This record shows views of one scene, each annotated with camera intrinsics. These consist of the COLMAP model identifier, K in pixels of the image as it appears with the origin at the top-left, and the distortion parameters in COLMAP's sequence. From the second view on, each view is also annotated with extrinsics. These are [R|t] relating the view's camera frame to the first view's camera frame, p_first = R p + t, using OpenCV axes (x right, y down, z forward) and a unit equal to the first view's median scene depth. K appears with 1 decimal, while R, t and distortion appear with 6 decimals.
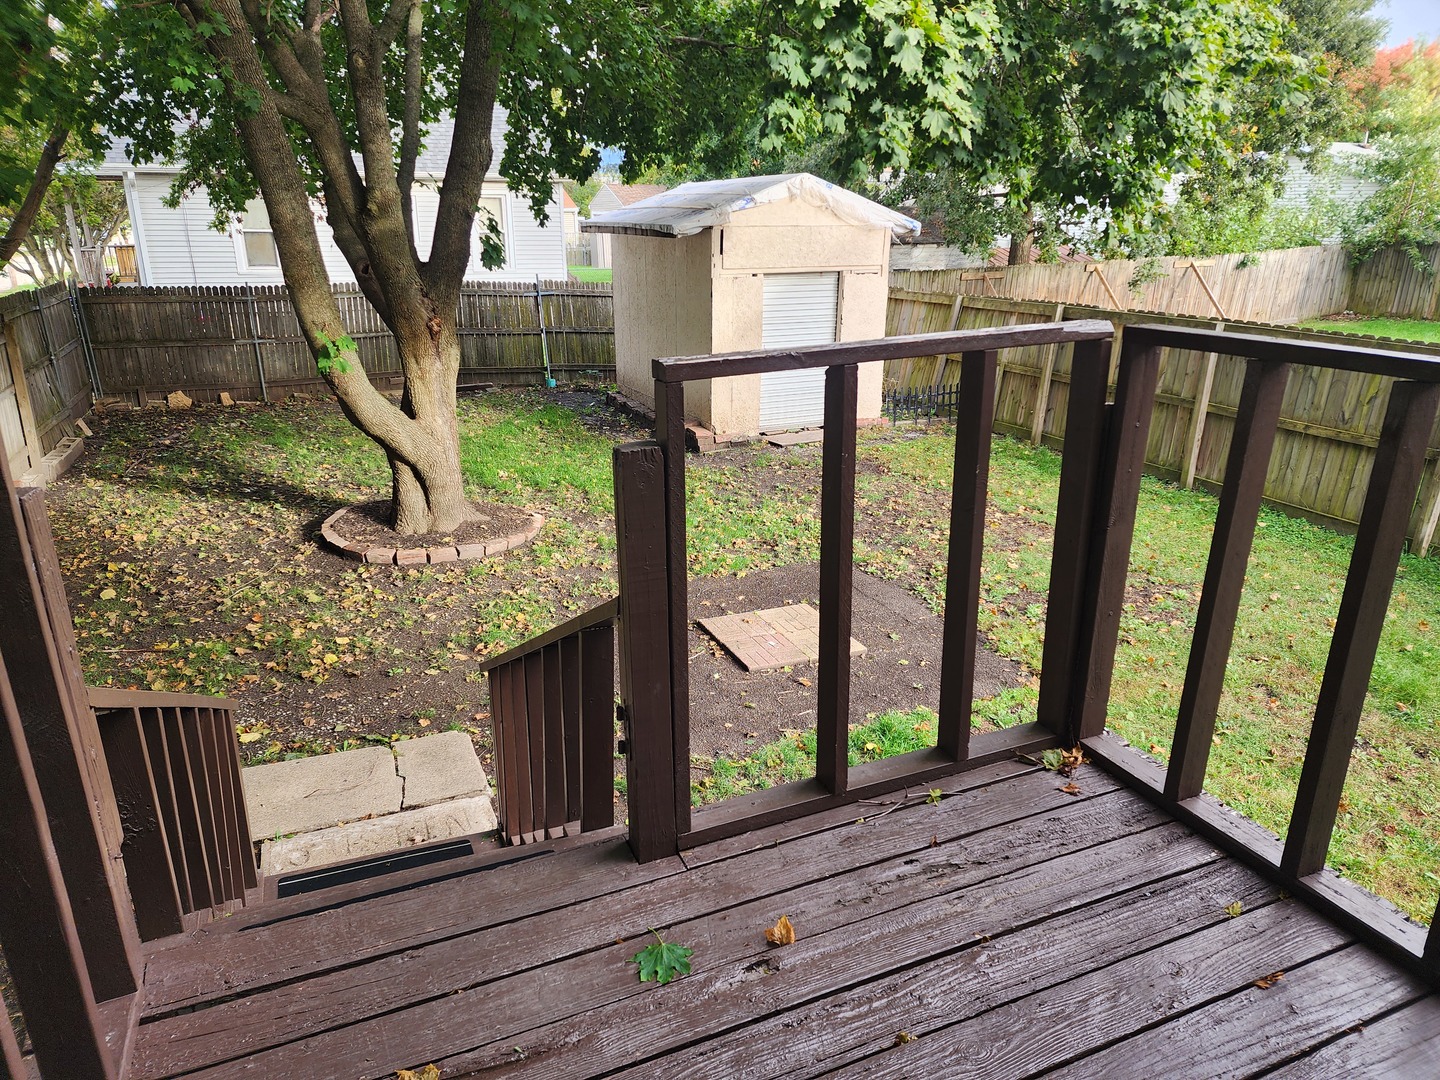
lens RADIAL K [[932.3, 0, 720.0], [0, 932.3, 540.0], [0, 0, 1]] dist [0.103372, -0.109218]
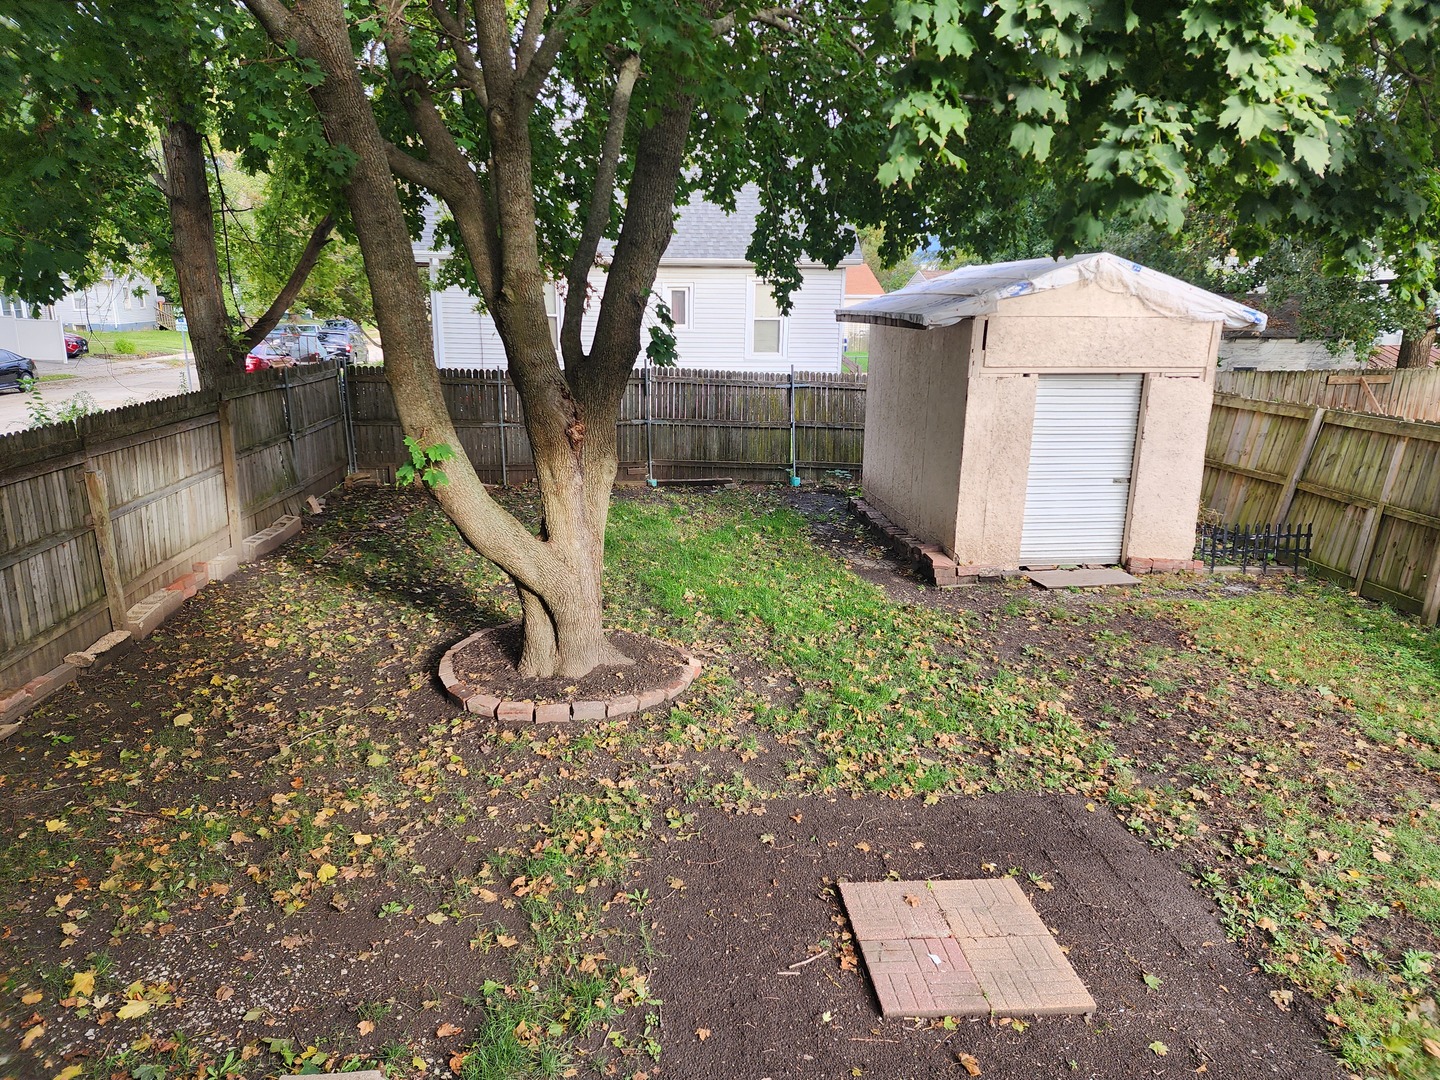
lens RADIAL K [[975.5, 0, 720.0], [0, 975.5, 540.0], [0, 0, 1]] dist [0.107238, -0.105917]
pose [[0.954398, 0.083158, -0.286722, 0.049736], [-0.109608, 0.990953, -0.077442, -0.059551], [0.277688, 0.105338, 0.954879, 0.167806]]
